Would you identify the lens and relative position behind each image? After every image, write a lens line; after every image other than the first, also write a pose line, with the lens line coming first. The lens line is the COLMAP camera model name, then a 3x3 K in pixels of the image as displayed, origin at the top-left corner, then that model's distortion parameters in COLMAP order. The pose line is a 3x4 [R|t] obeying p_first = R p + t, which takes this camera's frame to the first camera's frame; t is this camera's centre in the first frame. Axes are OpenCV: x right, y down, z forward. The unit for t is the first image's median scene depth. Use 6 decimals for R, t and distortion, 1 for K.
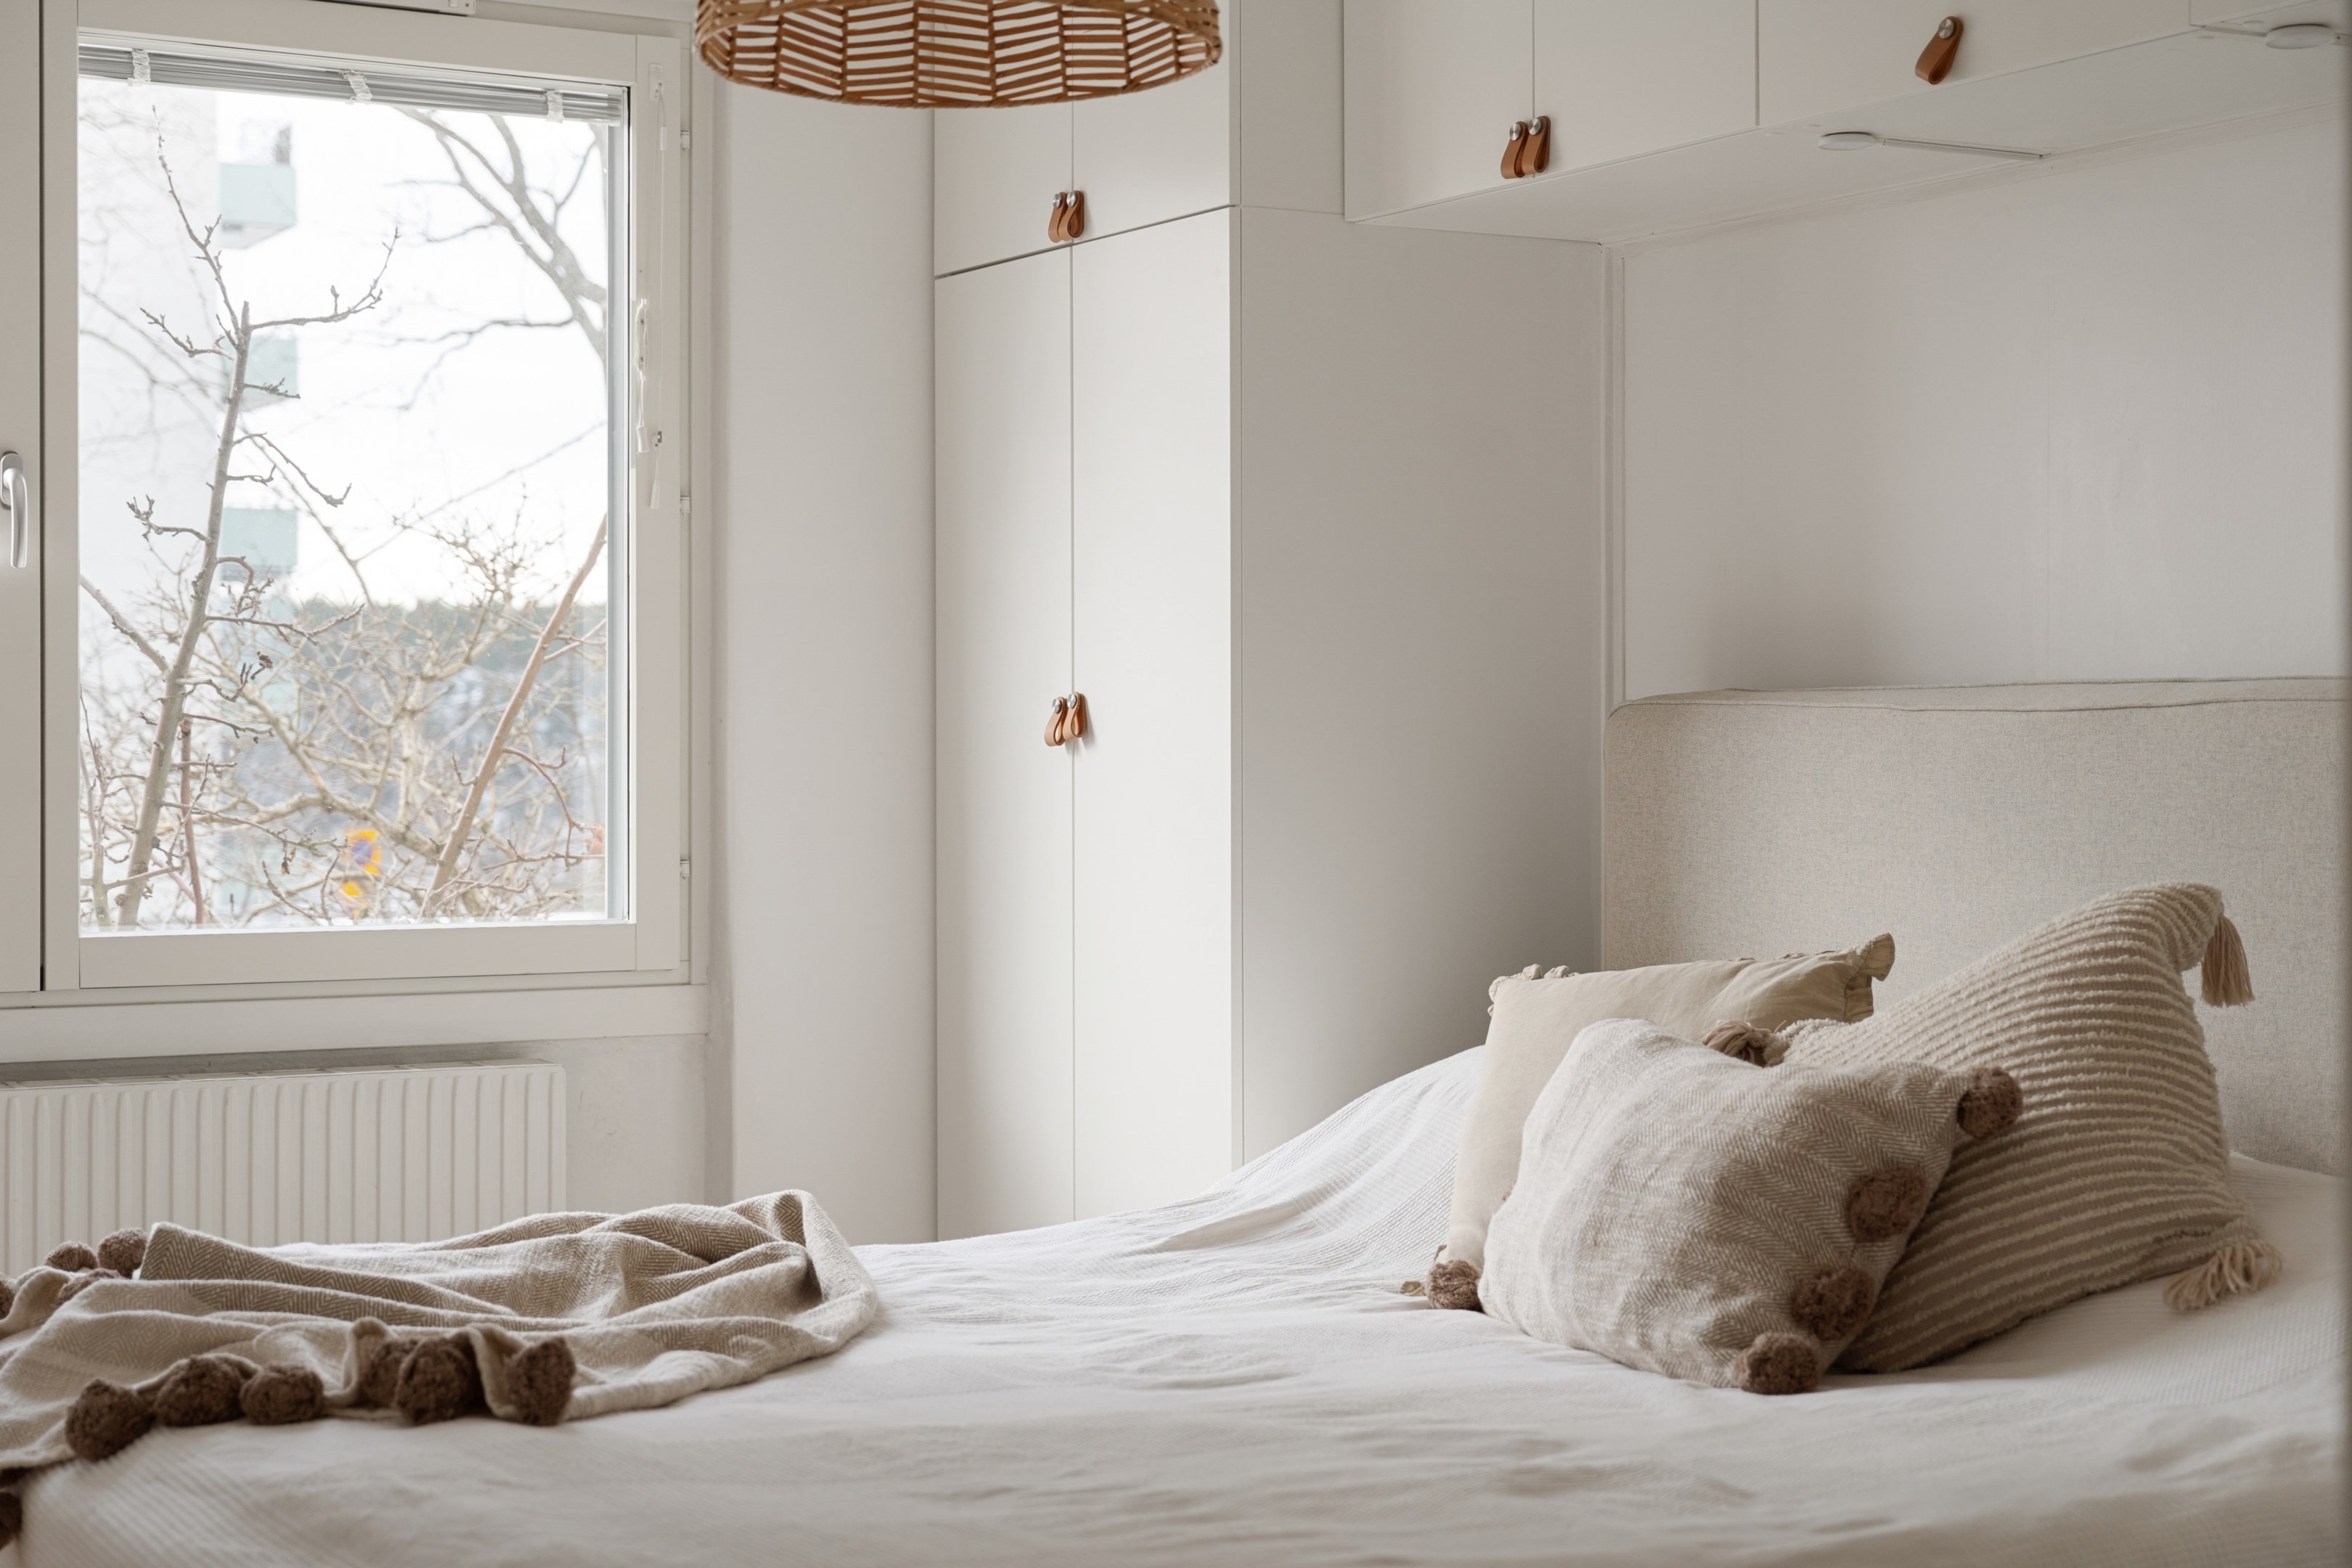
lens RADIAL K [[3702.0, 0, 1162.5], [0, 3702.0, 694.5], [0, 0, 1]] dist [0.030145, 0.023016]
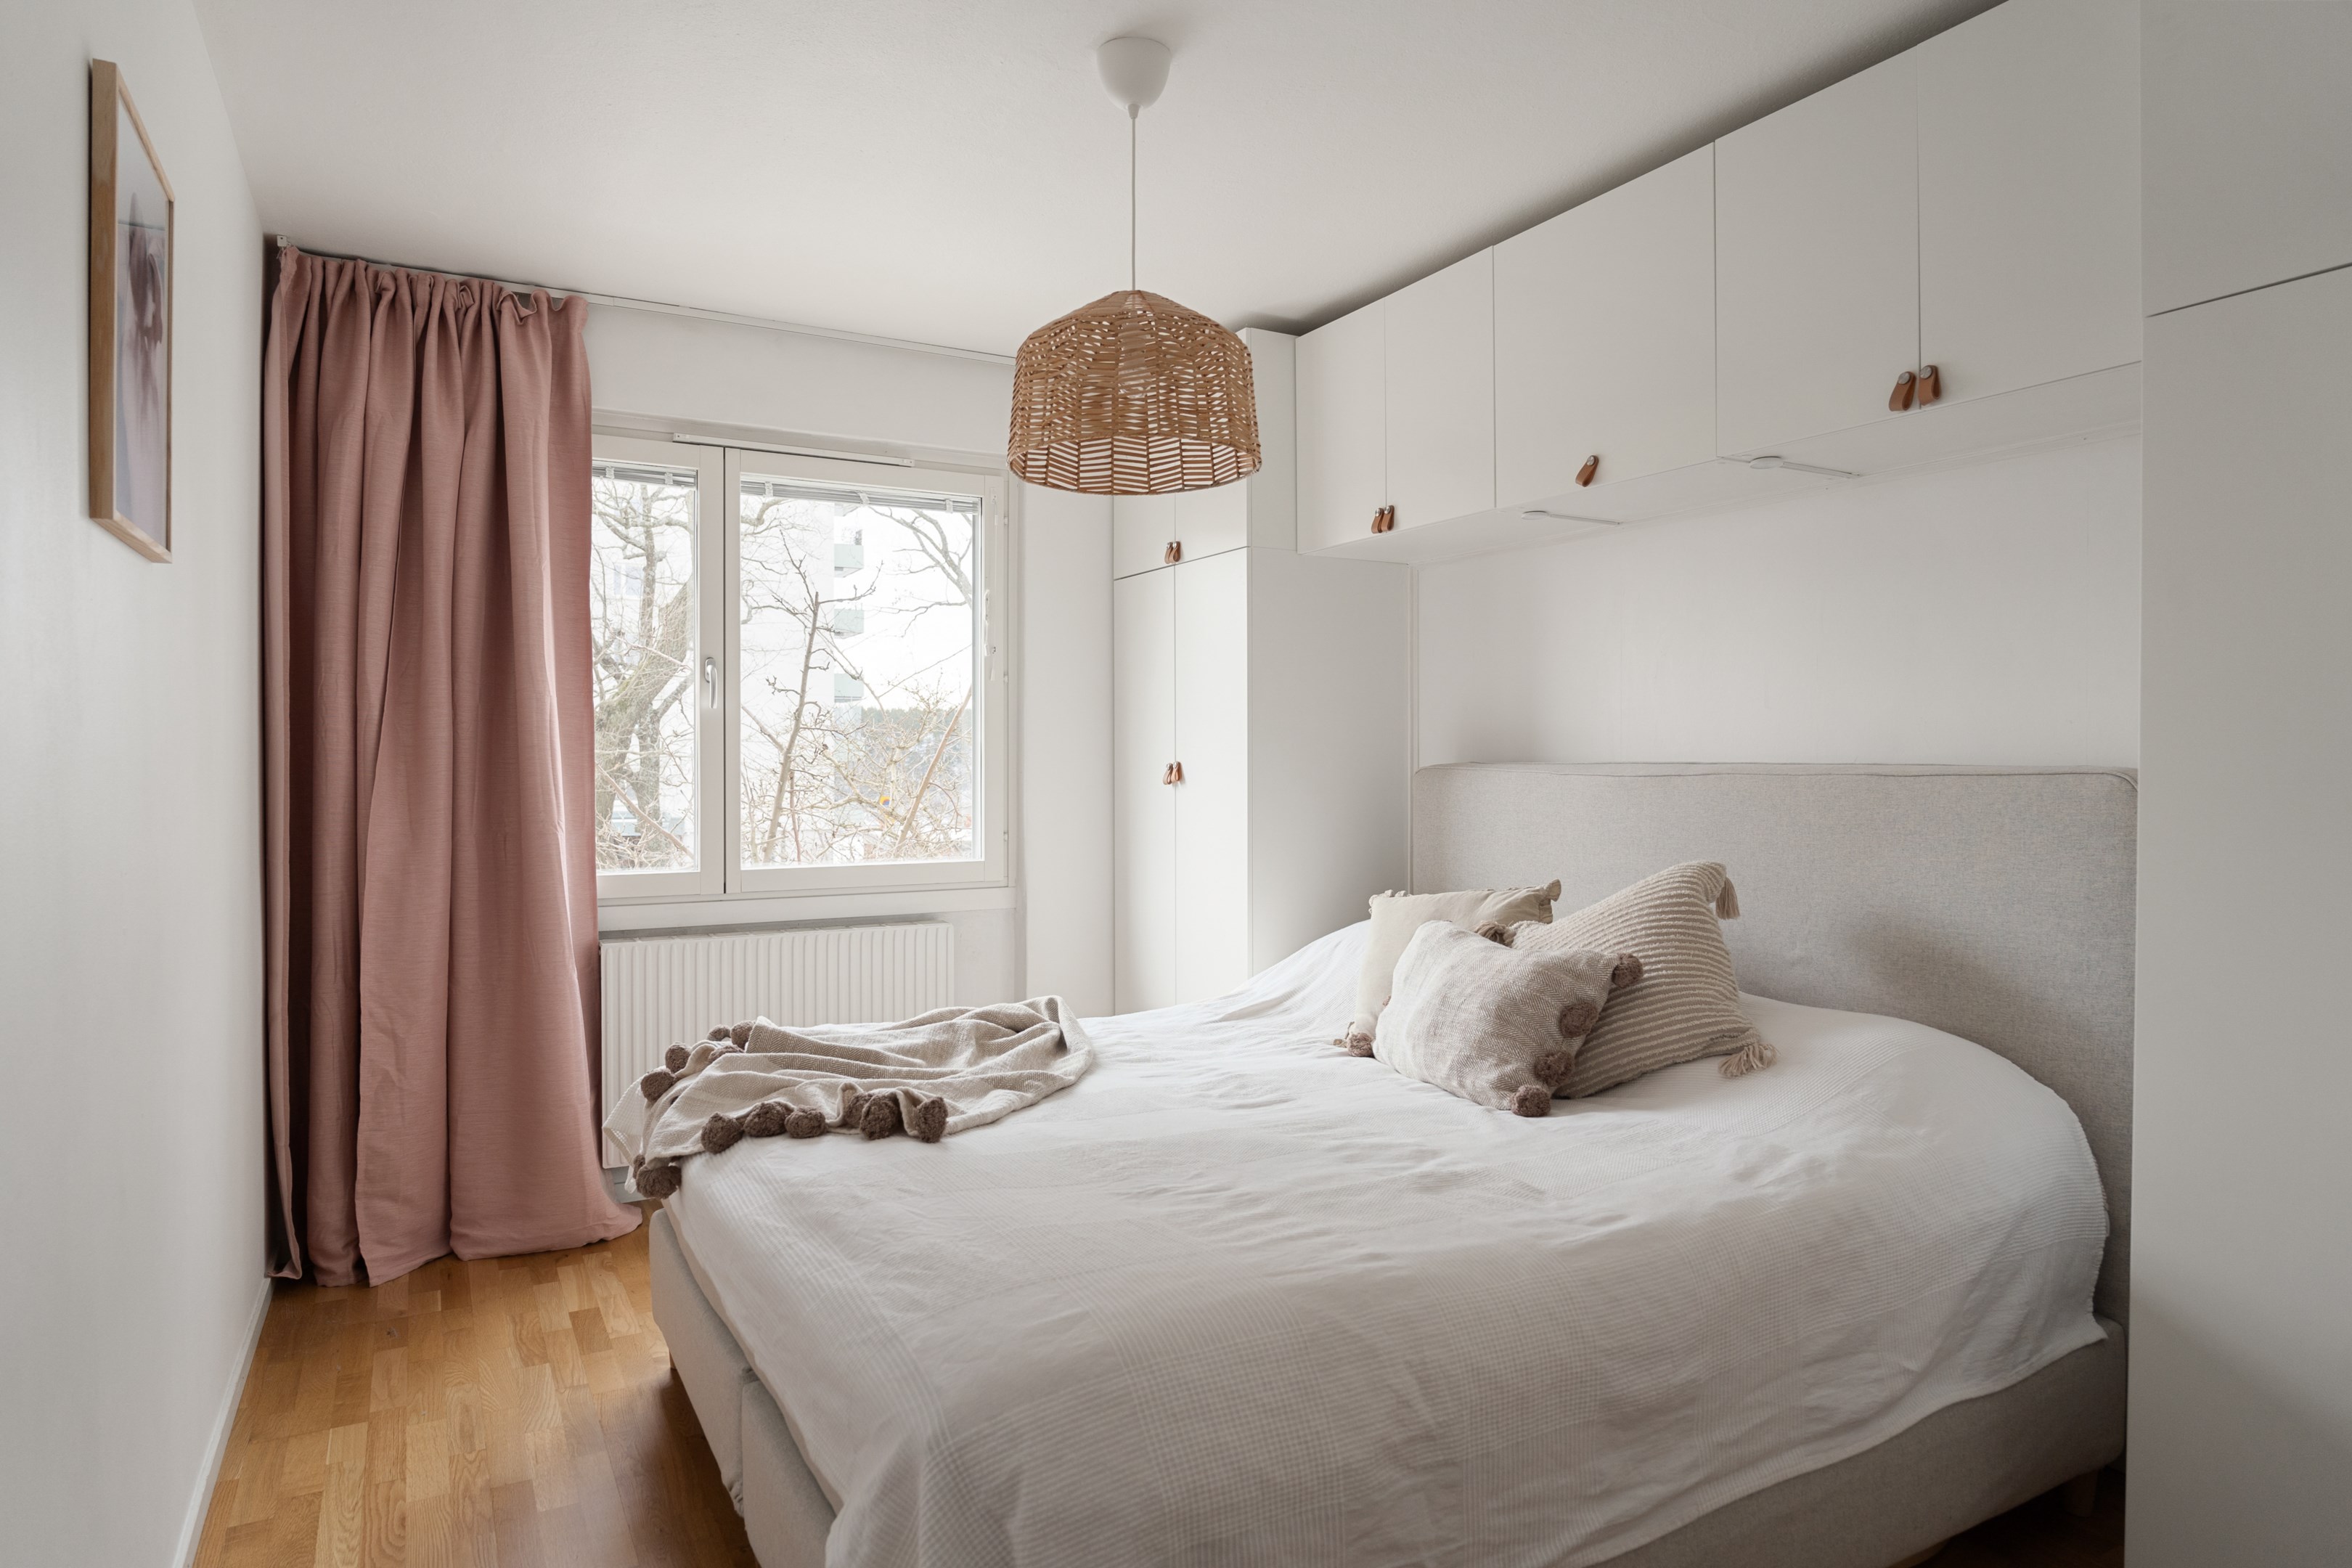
lens RADIAL K [[1379.3, 0, 1163.3], [0, 1379.3, 749.9], [0, 0, 1]] dist [-0.017724, 0.004294]
pose [[0.999847, 0.000628, -0.017499, -0.023558], [-0.000536, 0.999986, 0.005258, -0.017333], [0.017502, -0.005248, 0.999833, 0.213781]]
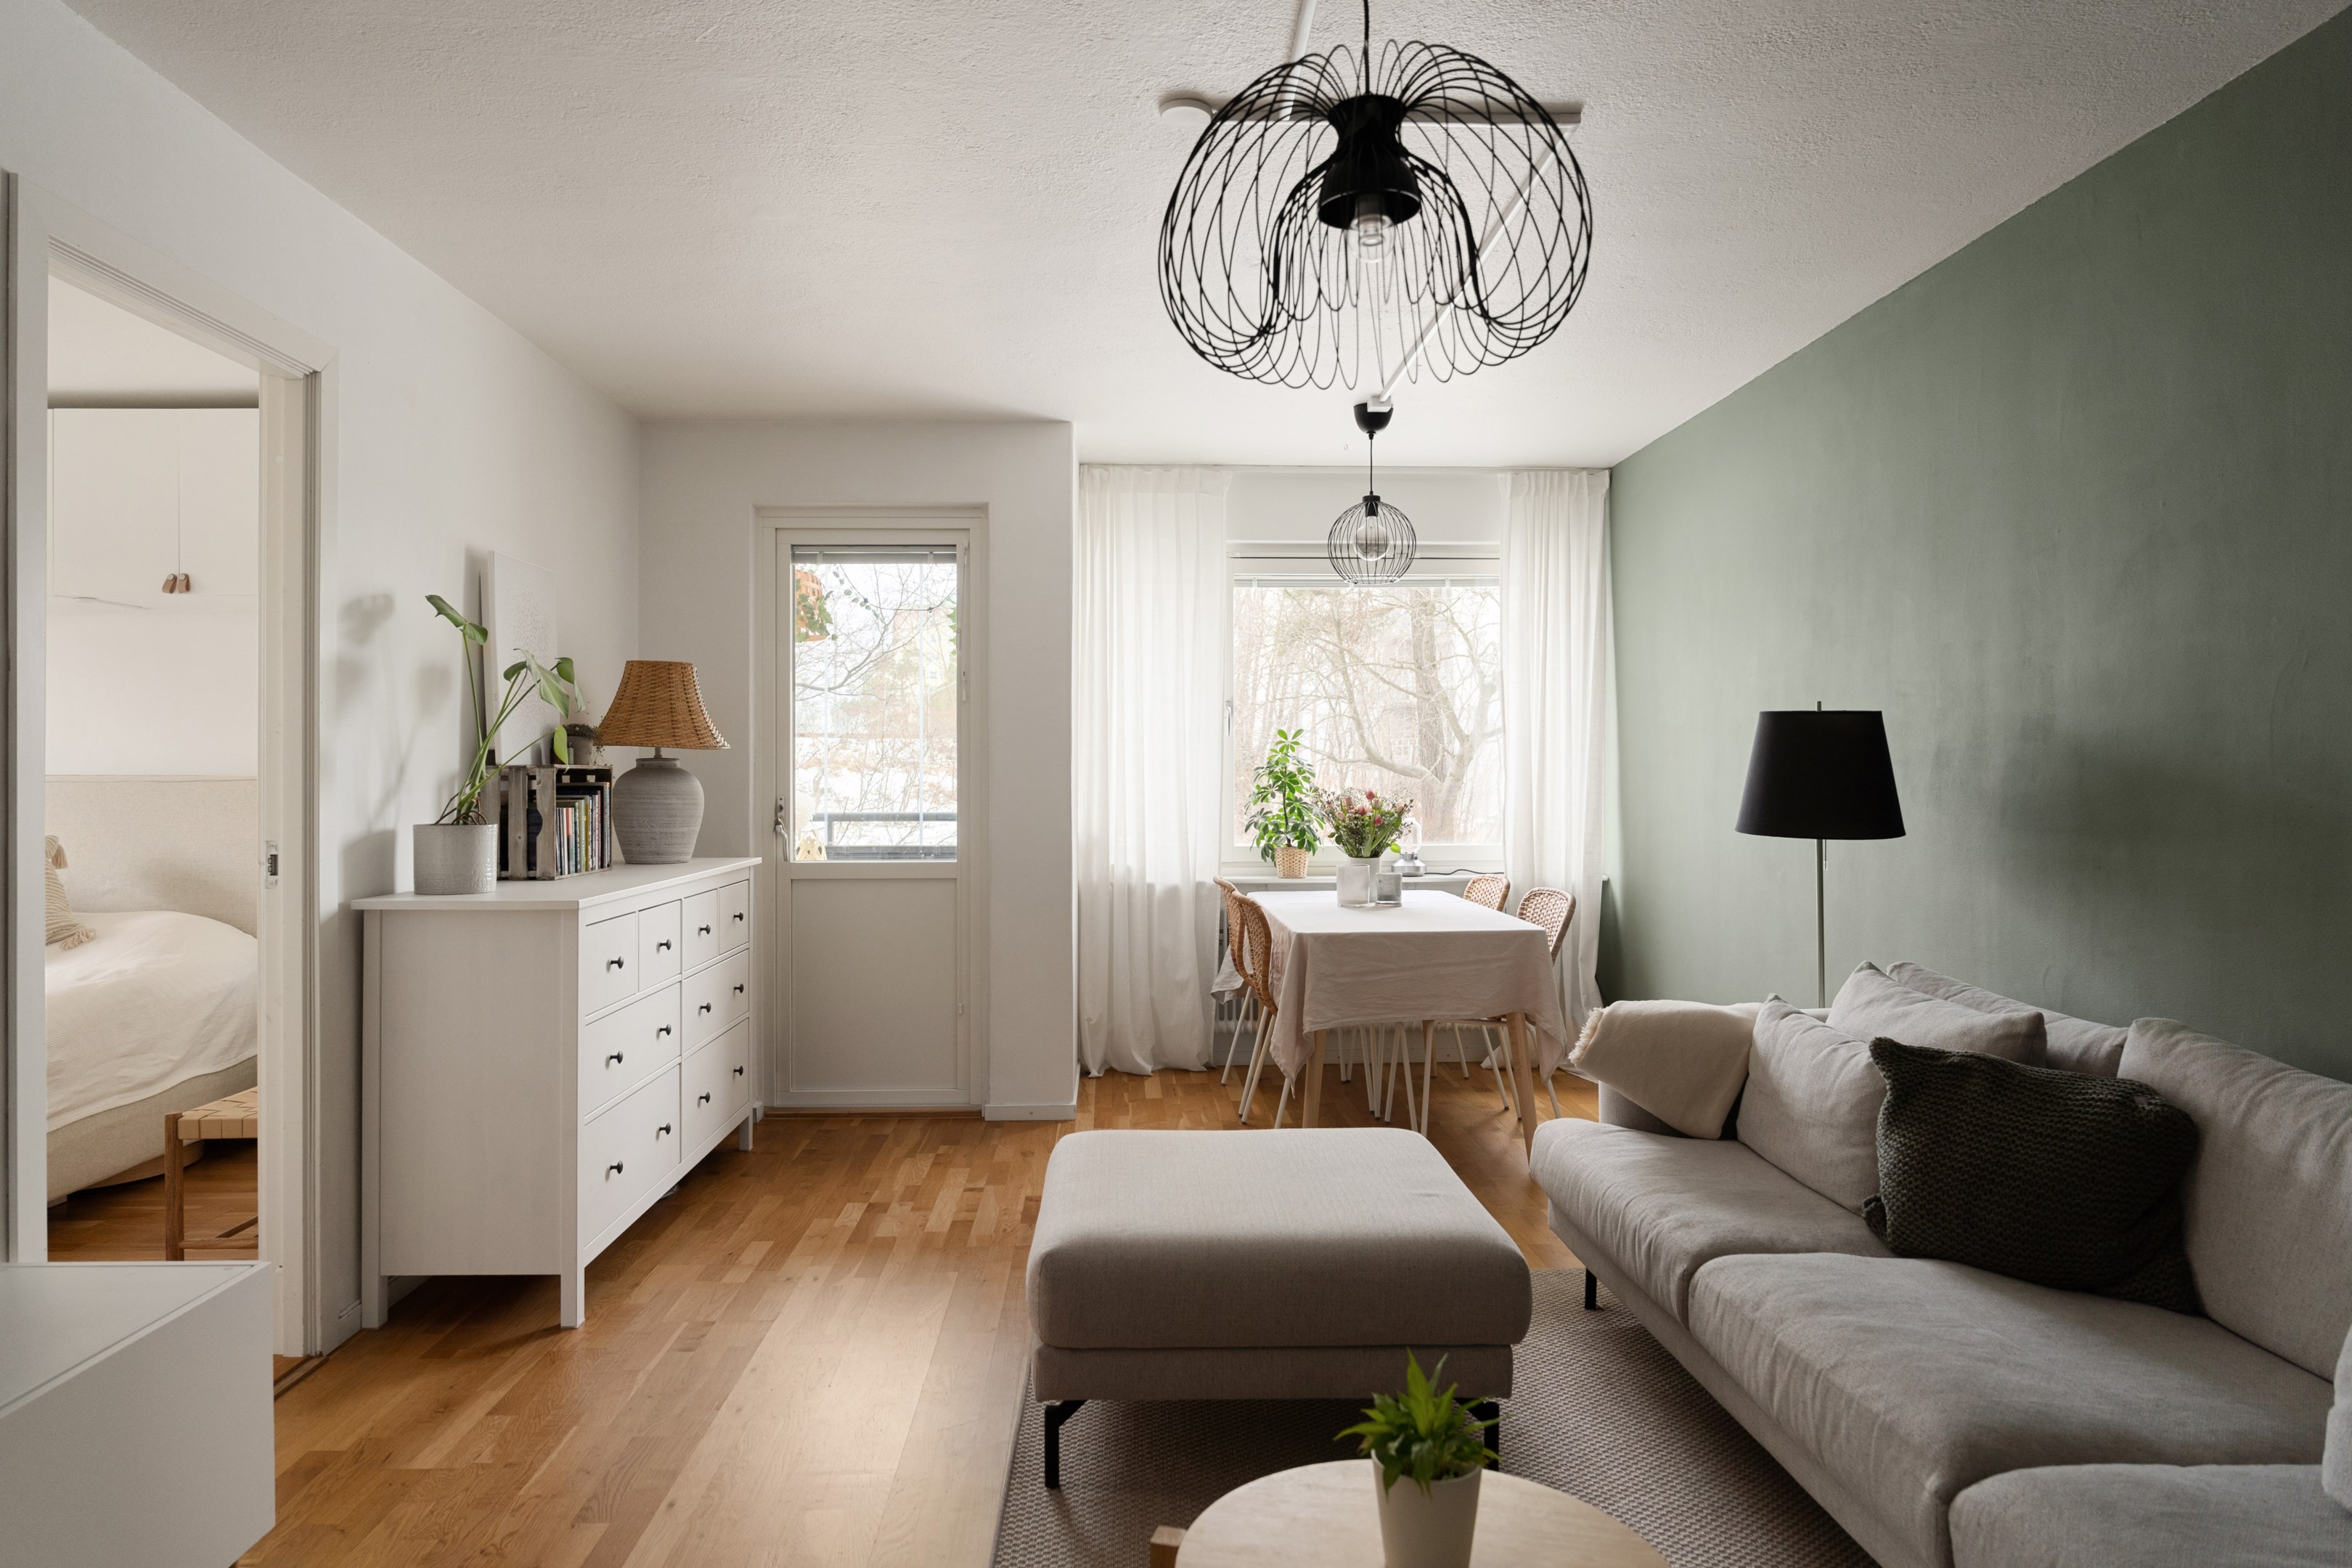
lens RADIAL K [[1379.3, 0, 1163.3], [0, 1379.3, 749.9], [0, 0, 1]] dist [-0.017724, 0.004294]
pose [[0.467363, -0.000602, 0.884065, -0.387812], [-0.000895, 0.999999, 0.001154, -0.033695], [-0.884065, -0.001331, 0.467362, -0.563708]]
